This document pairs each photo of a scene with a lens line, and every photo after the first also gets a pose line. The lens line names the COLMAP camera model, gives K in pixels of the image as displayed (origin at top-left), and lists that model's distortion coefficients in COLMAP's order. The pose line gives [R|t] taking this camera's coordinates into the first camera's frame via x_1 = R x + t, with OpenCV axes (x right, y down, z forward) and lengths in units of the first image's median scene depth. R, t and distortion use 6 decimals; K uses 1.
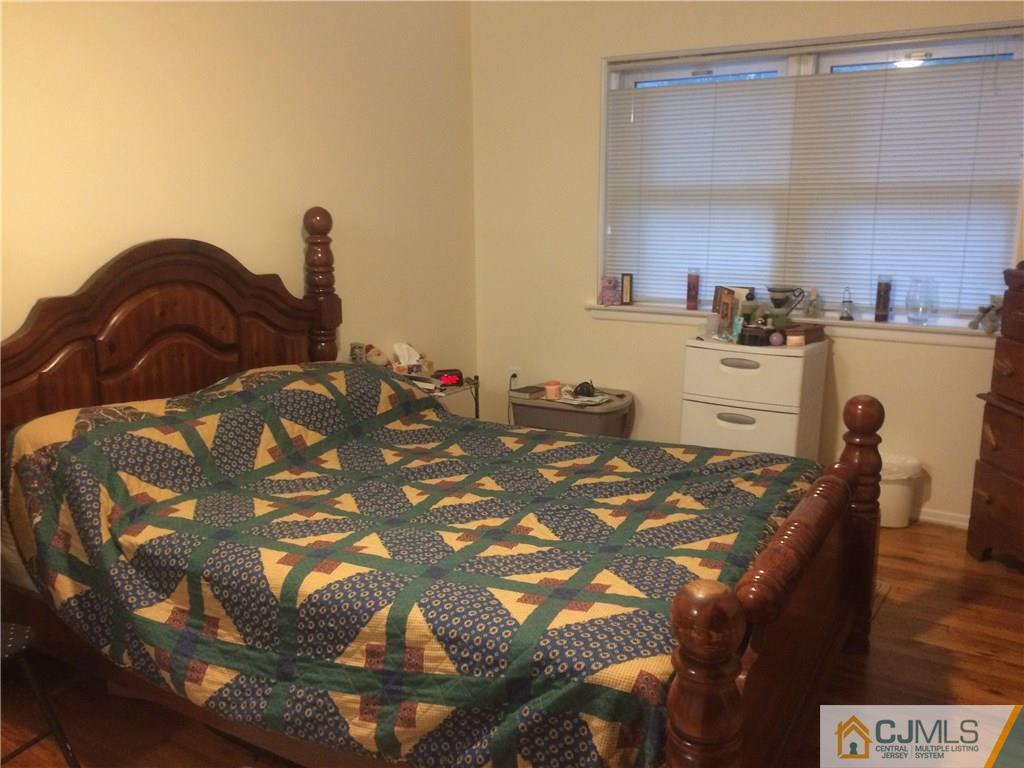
lens RADIAL K [[866.1, 0, 510.9], [0, 866.1, 386.3], [0, 0, 1]] dist [0.079252, -0.086662]
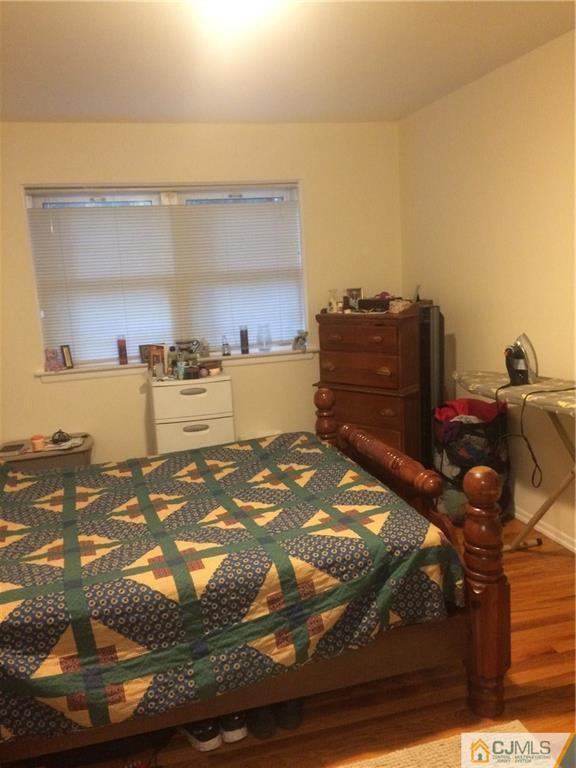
lens RADIAL K [[649.6, 0, 283.8], [0, 649.6, 383.9], [0, 0, 1]] dist [0.079252, -0.086662]
pose [[0.700152, -0.163231, 0.695085, -0.610783], [0.206023, 0.978295, 0.022214, -0.047601], [-0.683624, 0.127650, 0.718585, 0.120468]]
